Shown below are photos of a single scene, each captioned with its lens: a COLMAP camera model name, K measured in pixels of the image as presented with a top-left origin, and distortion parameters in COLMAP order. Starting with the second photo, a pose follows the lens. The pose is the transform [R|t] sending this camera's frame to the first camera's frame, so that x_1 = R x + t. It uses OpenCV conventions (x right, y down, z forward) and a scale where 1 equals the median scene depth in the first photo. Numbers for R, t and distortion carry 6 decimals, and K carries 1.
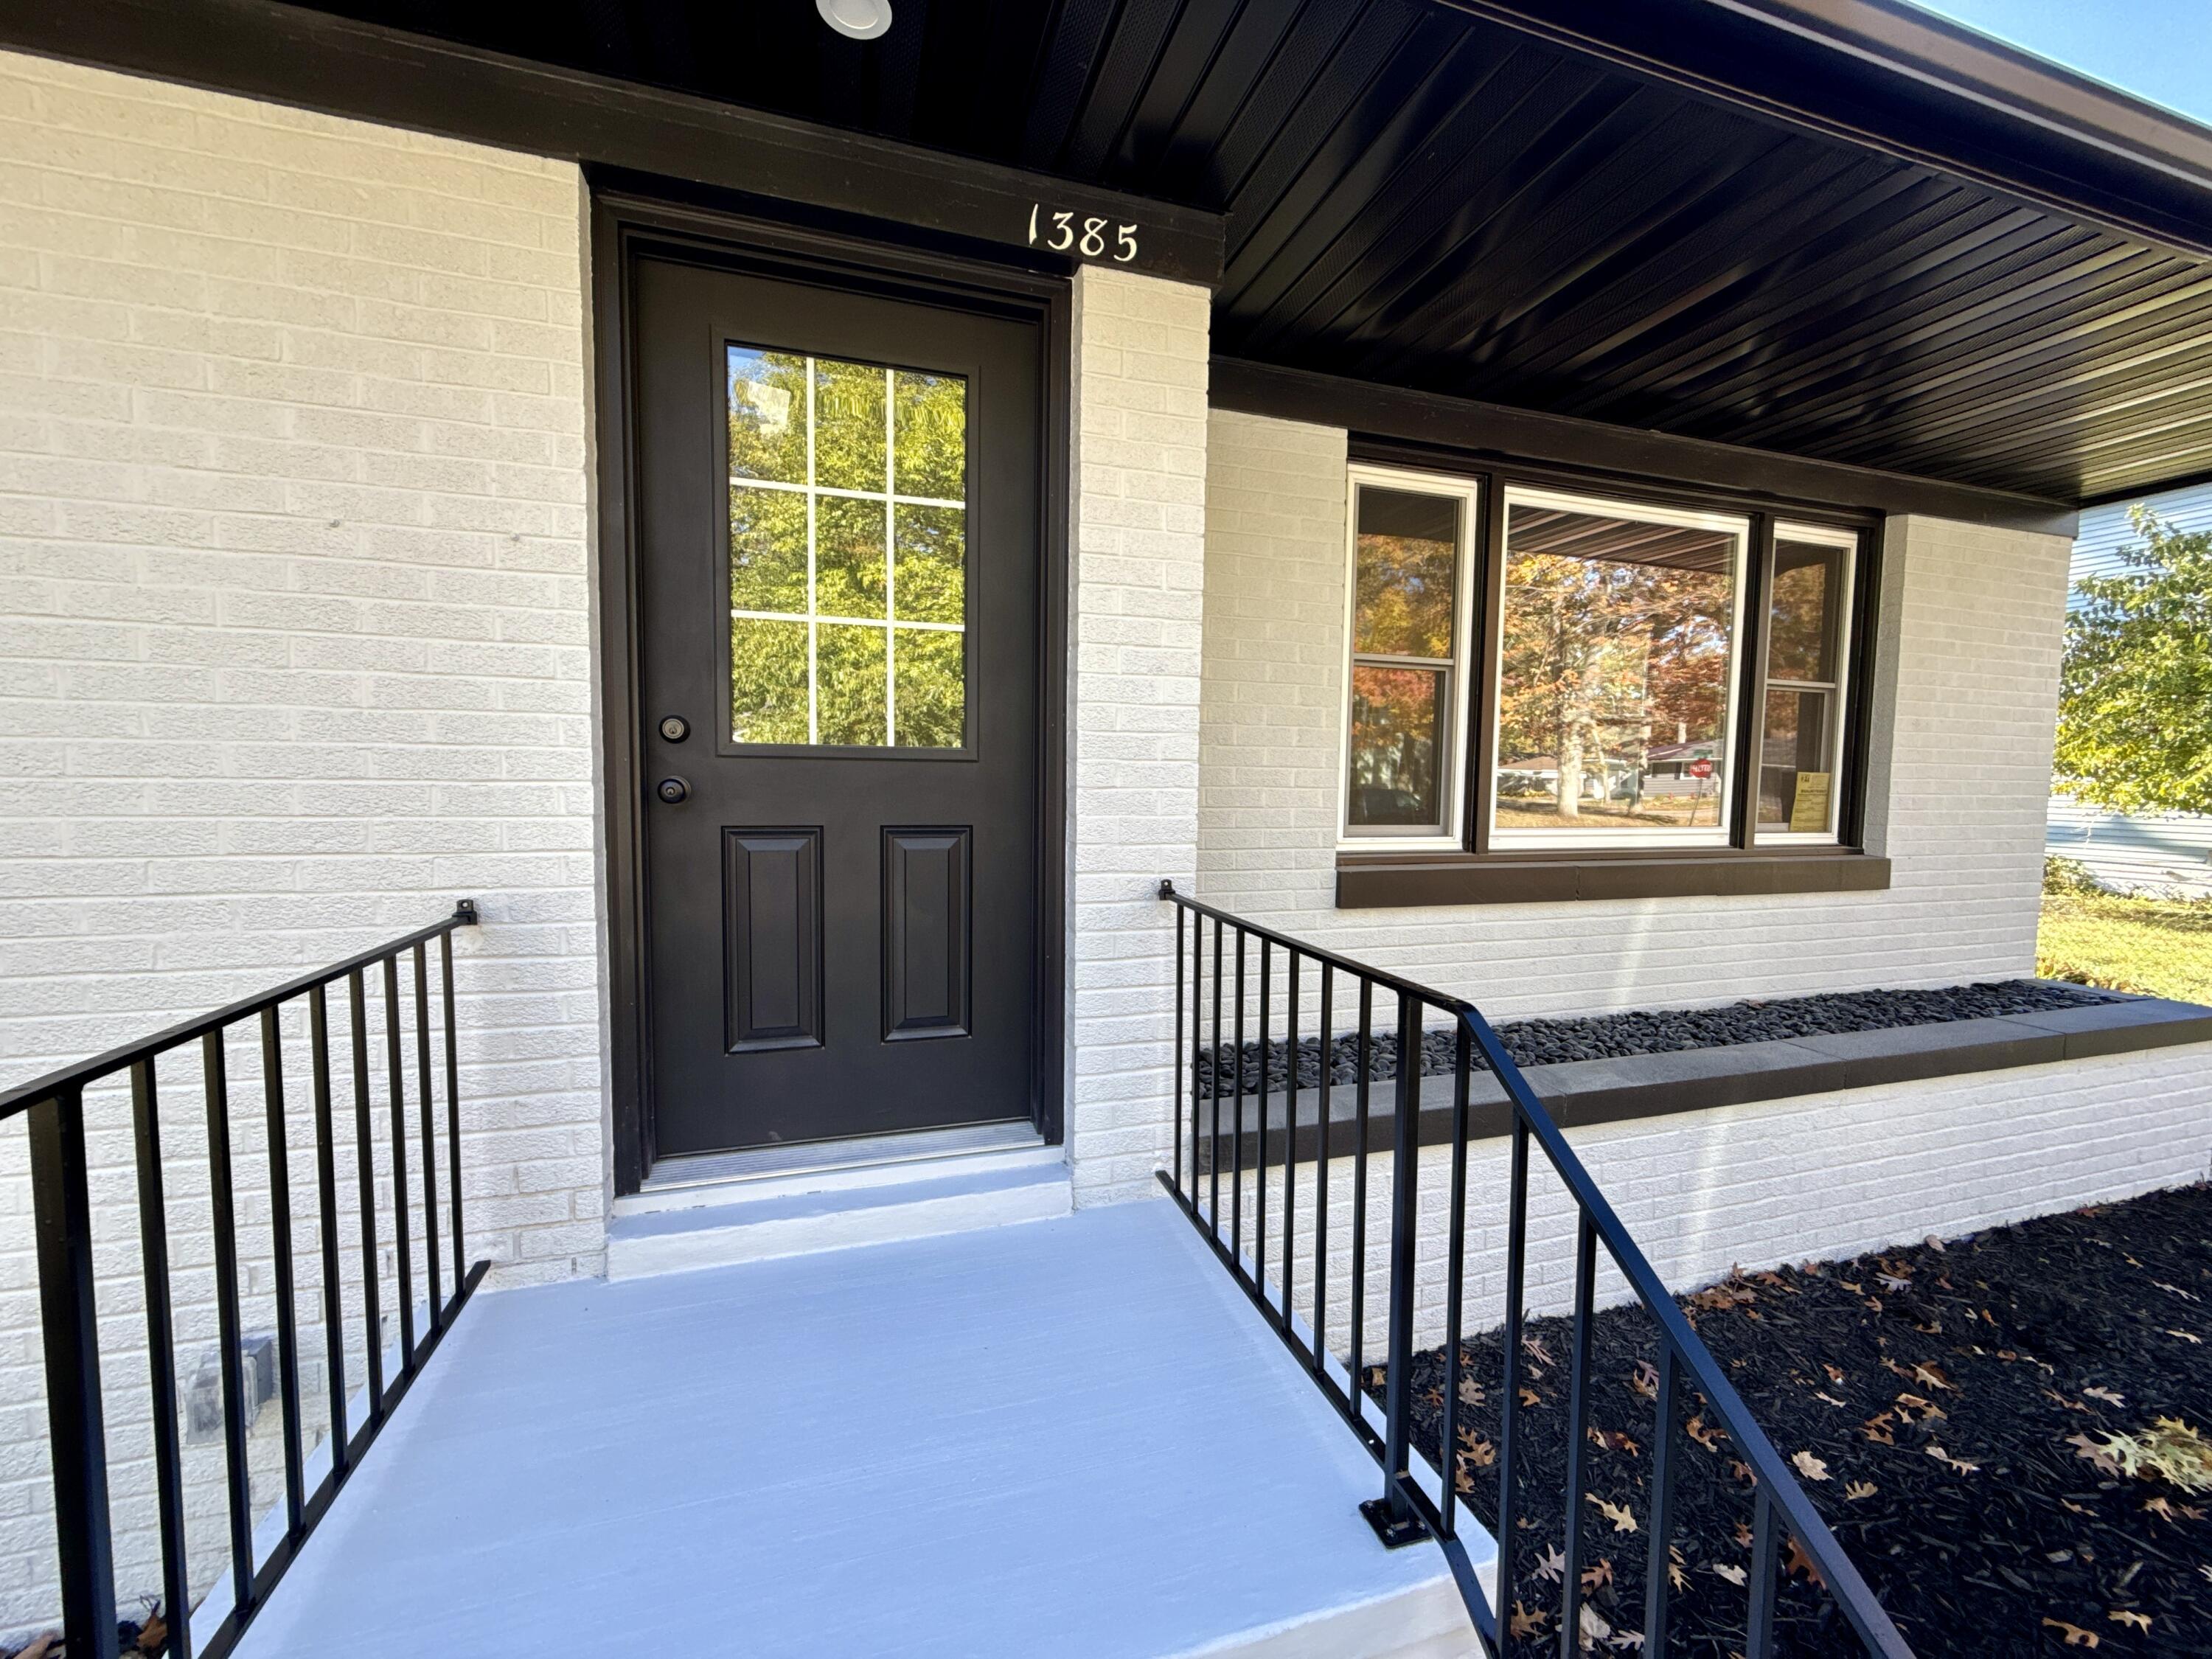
lens RADIAL K [[873.9, 0, 1106.8], [0, 873.9, 844.1], [0, 0, 1]] dist [0.028469, 0.000187]
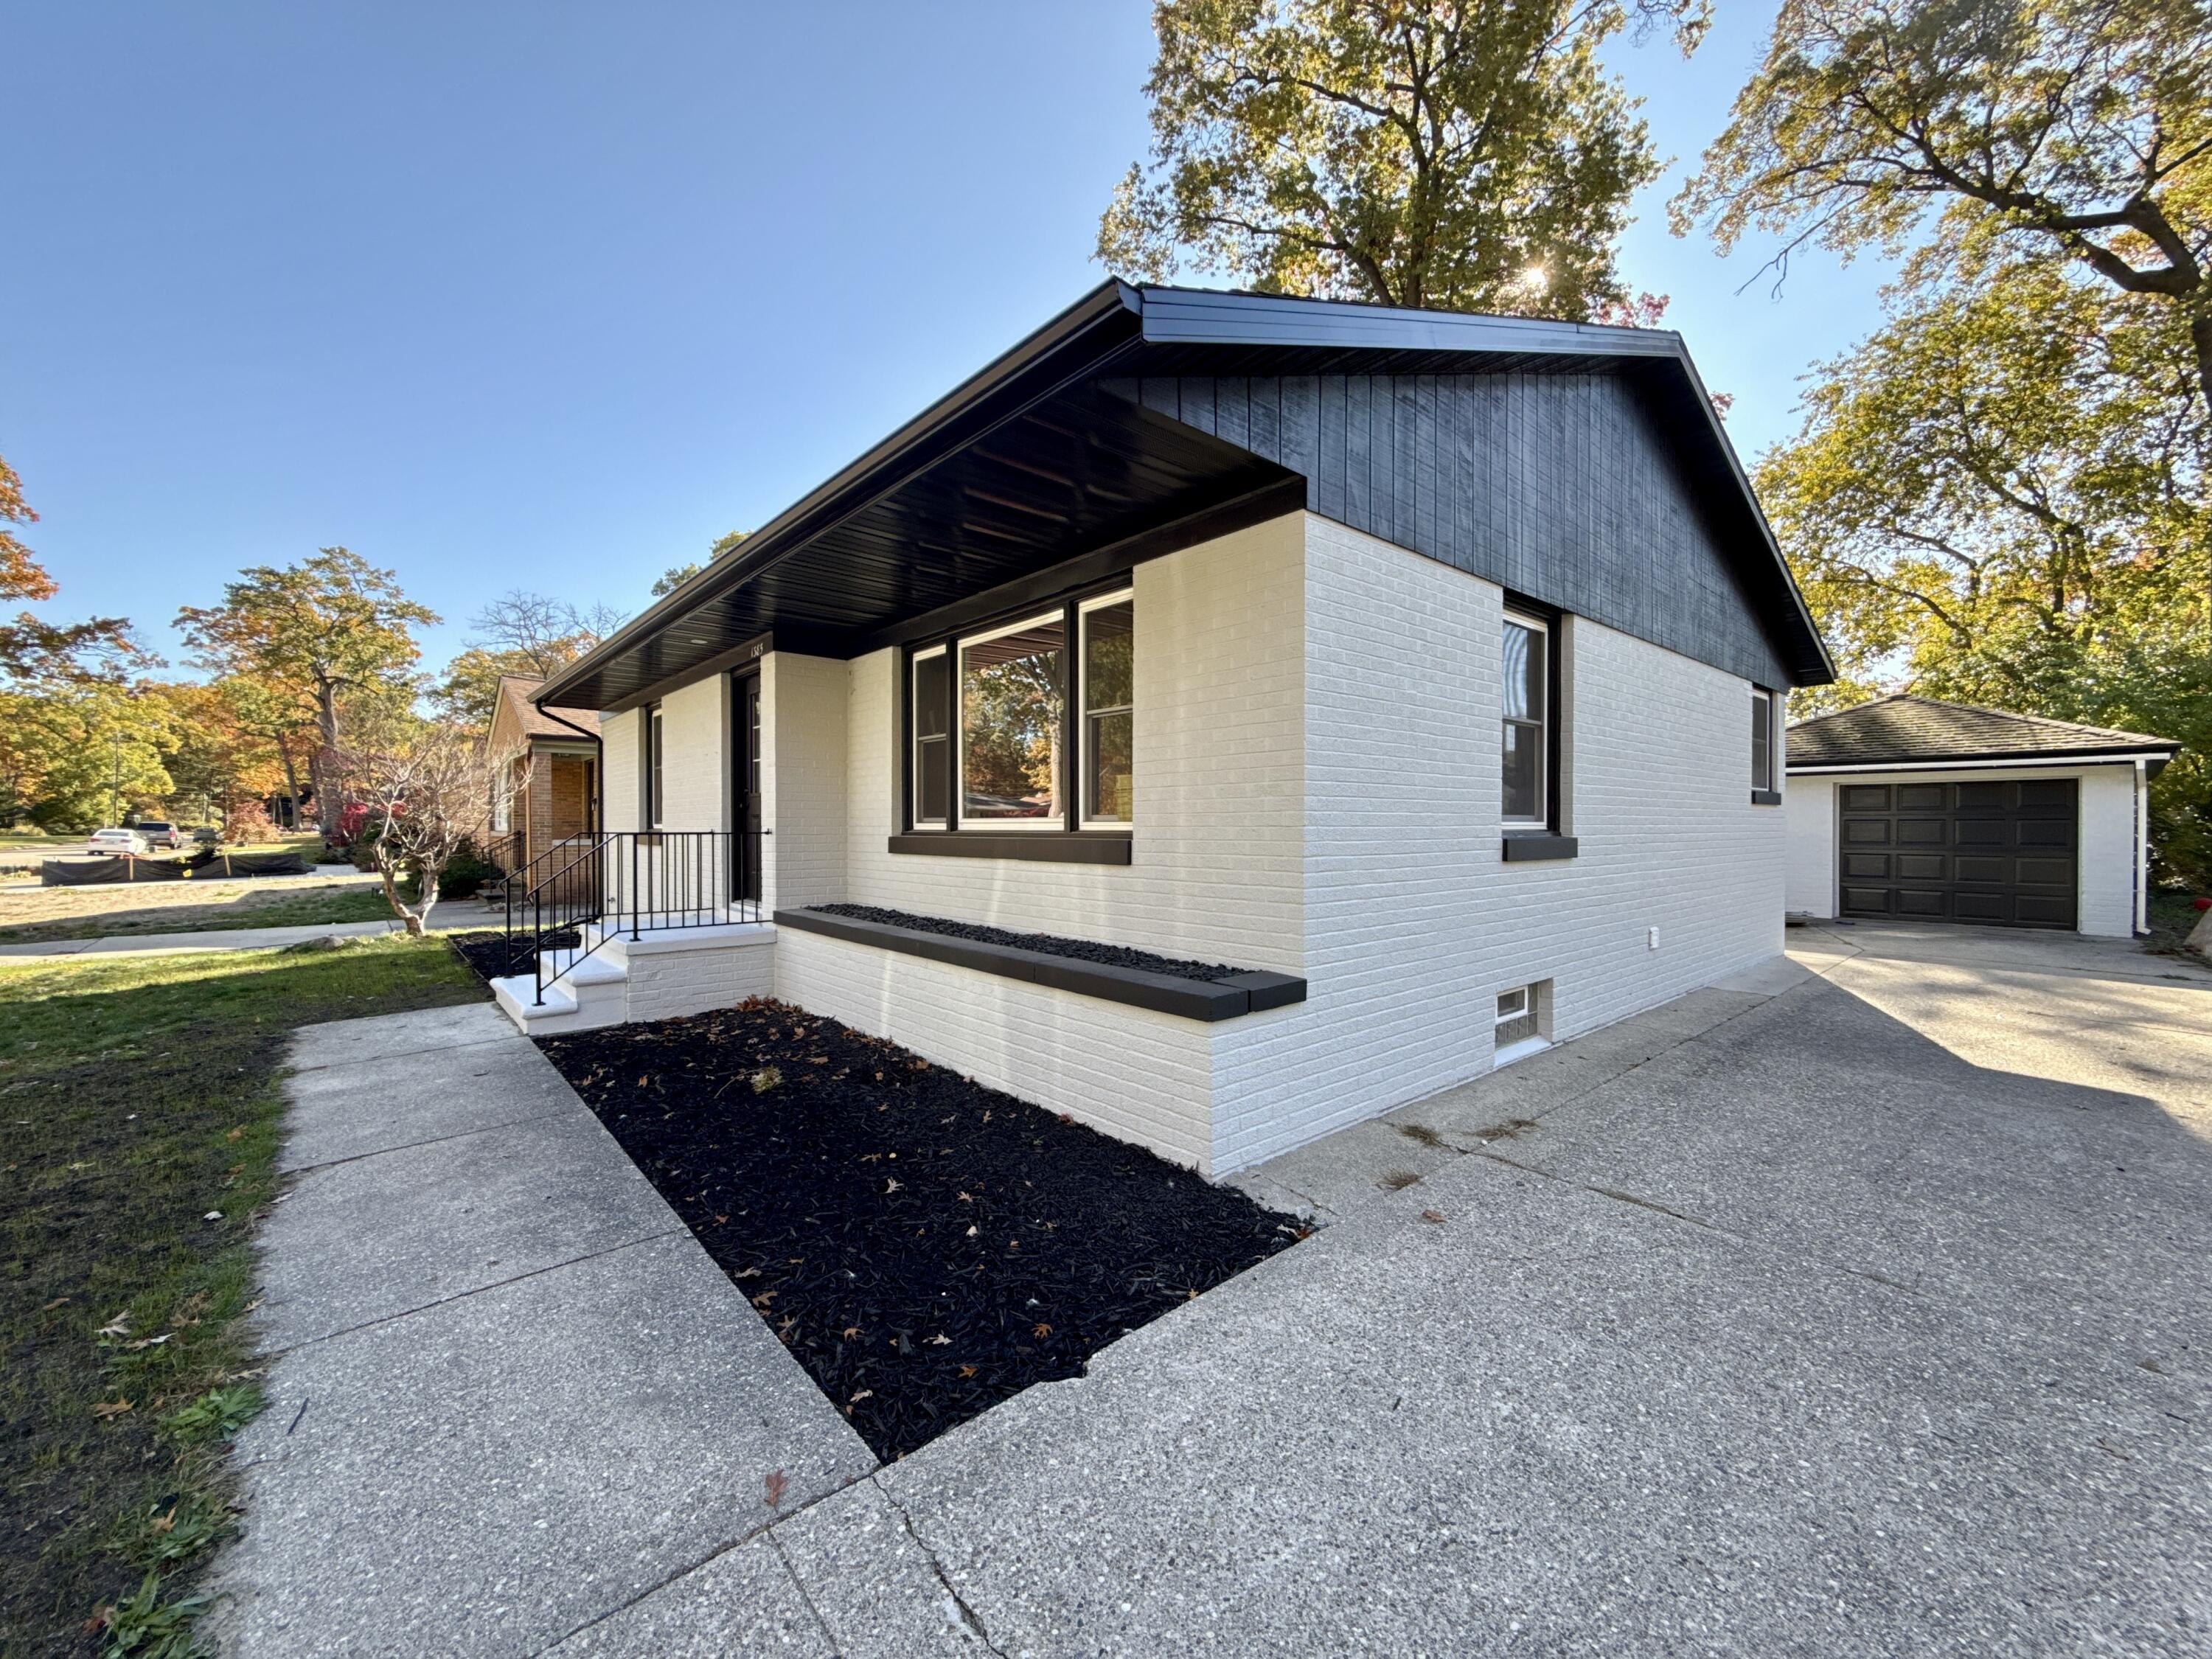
lens RADIAL K [[876.7, 0, 1103.1], [0, 876.7, 832.1], [0, 0, 1]] dist [-0.001516, 0.000546]
pose [[0.391794, -0.005284, -0.920038, 3.135721], [-0.052227, 0.998243, -0.027974, 0.064602], [0.918569, 0.059011, 0.390830, 0.757859]]
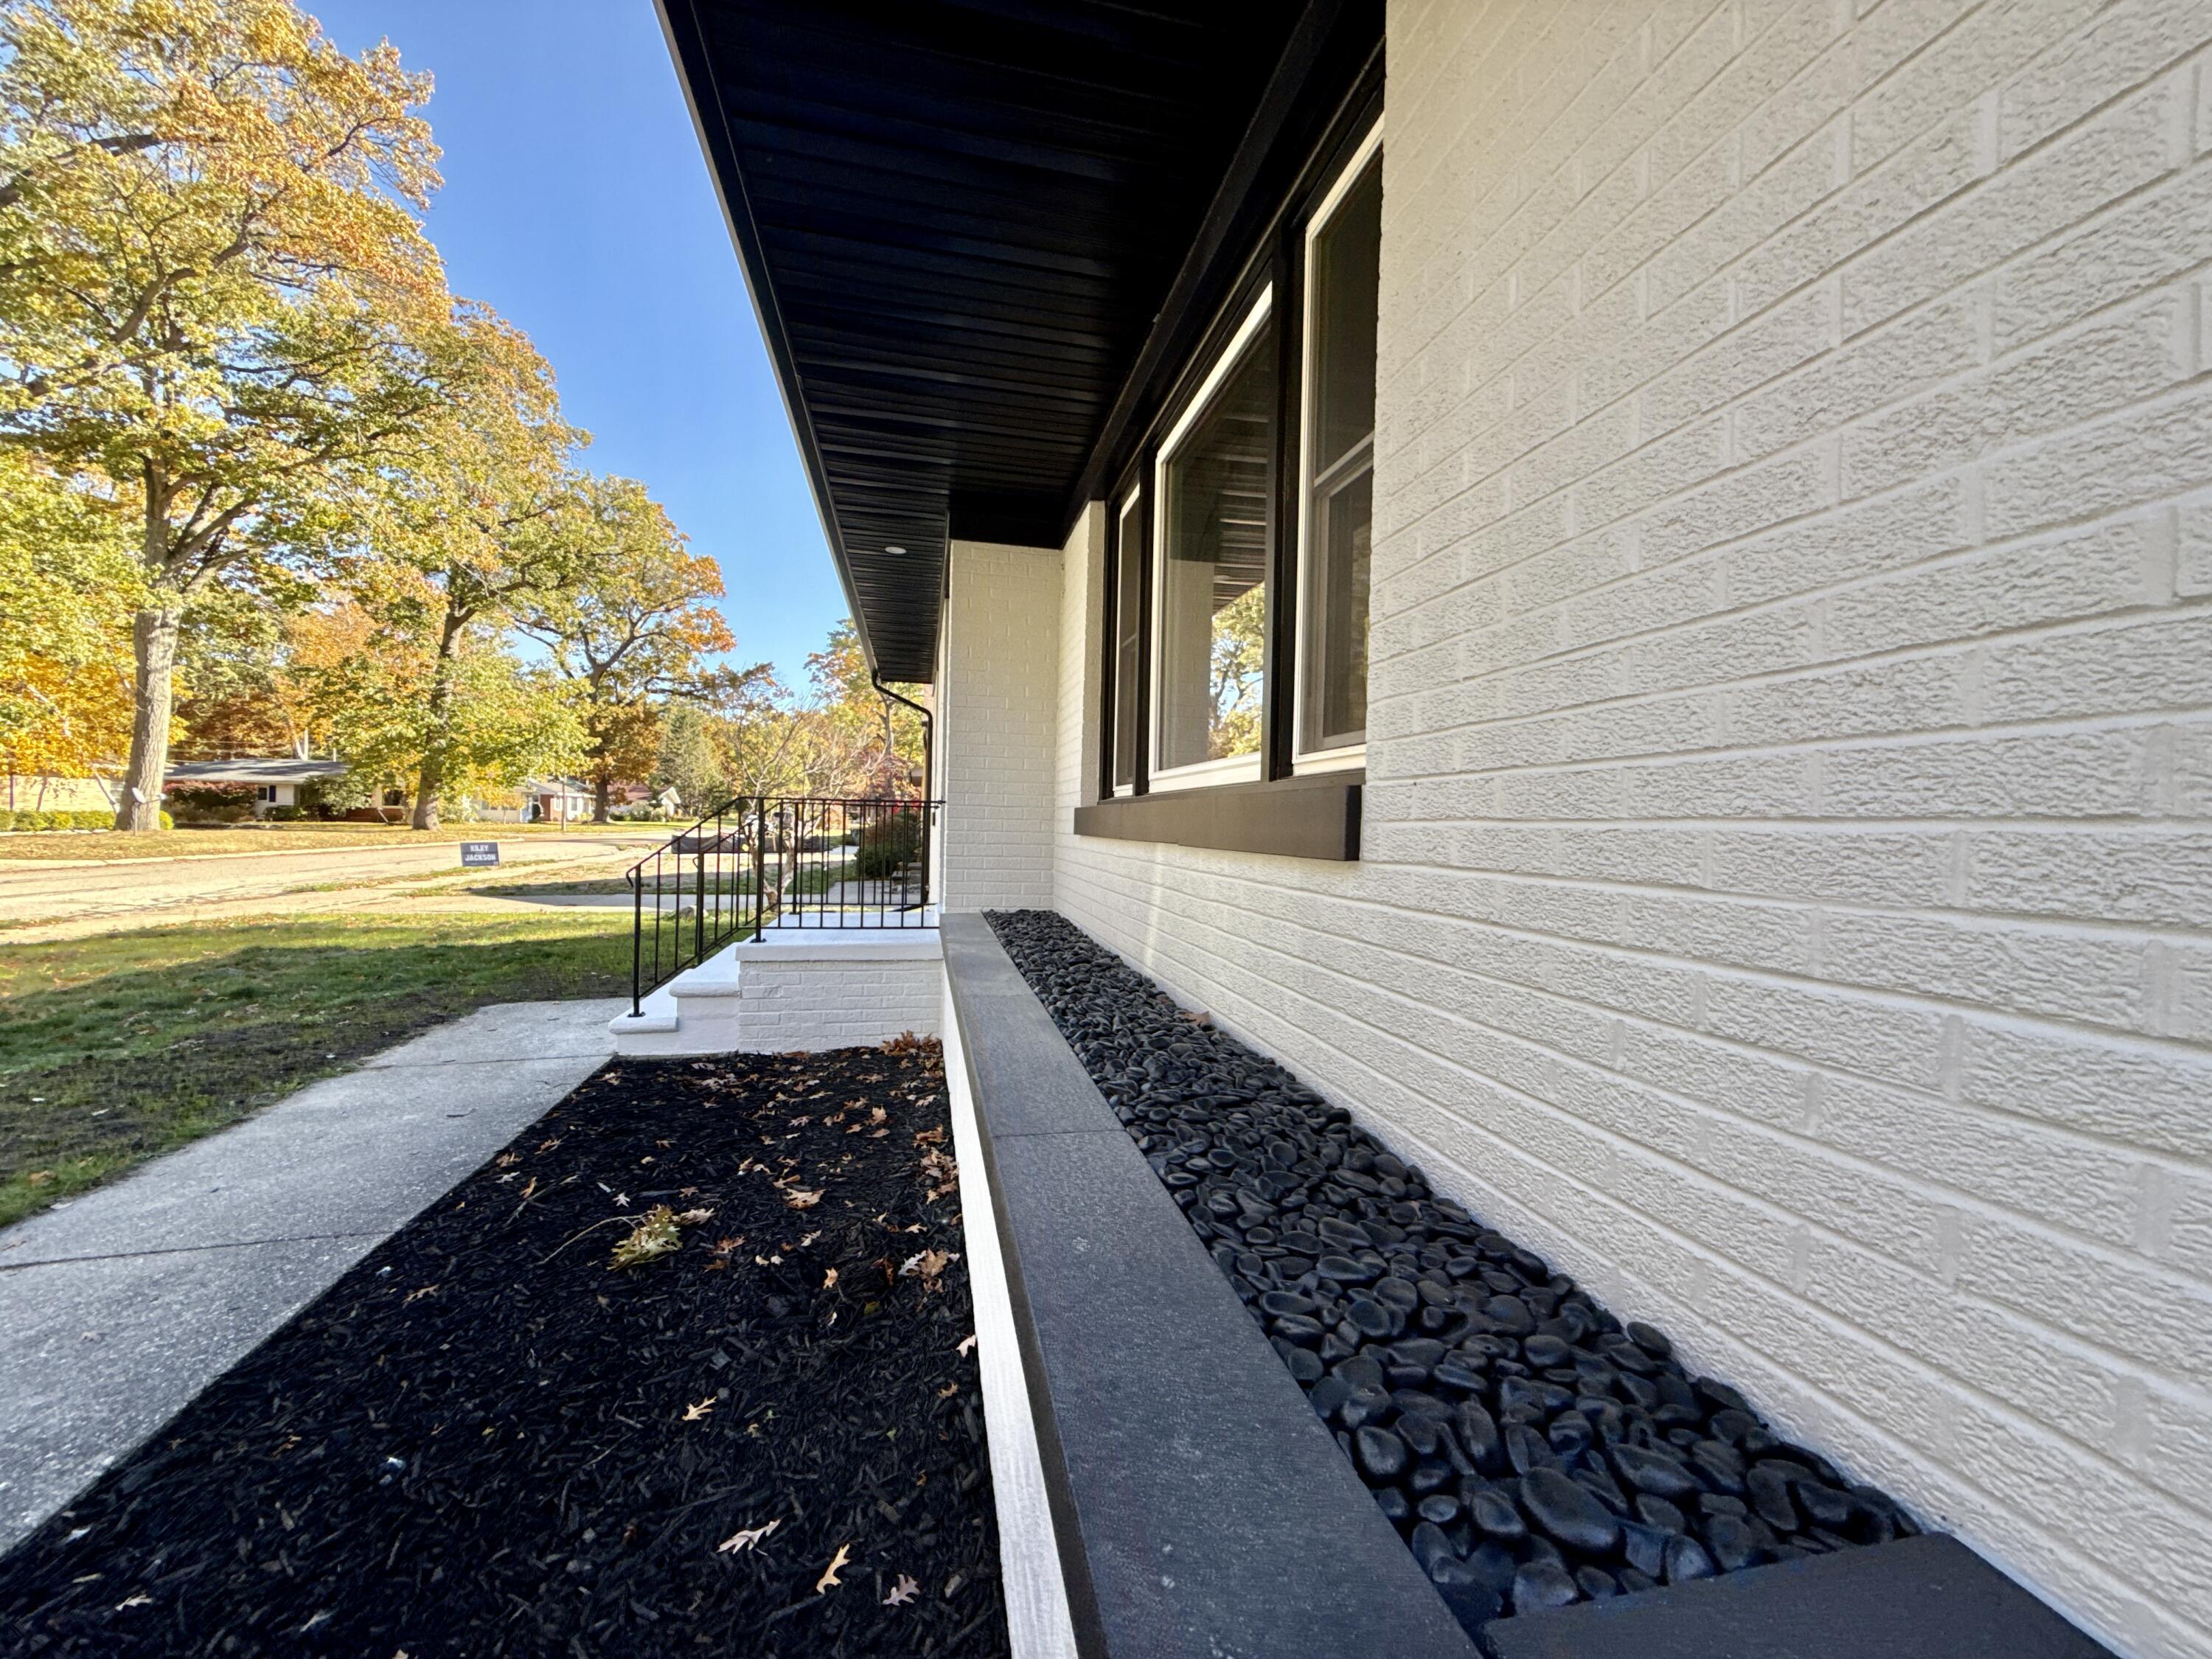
lens RADIAL K [[881.9, 0, 1106.0], [0, 881.9, 829.5], [0, 0, 1]] dist [-0.000377, -0.000190]
pose [[-0.097903, -0.008224, -0.995162, 2.038843], [-0.087264, 0.996185, 0.000353, 0.073292], [0.991363, 0.086877, -0.098247, 1.450340]]
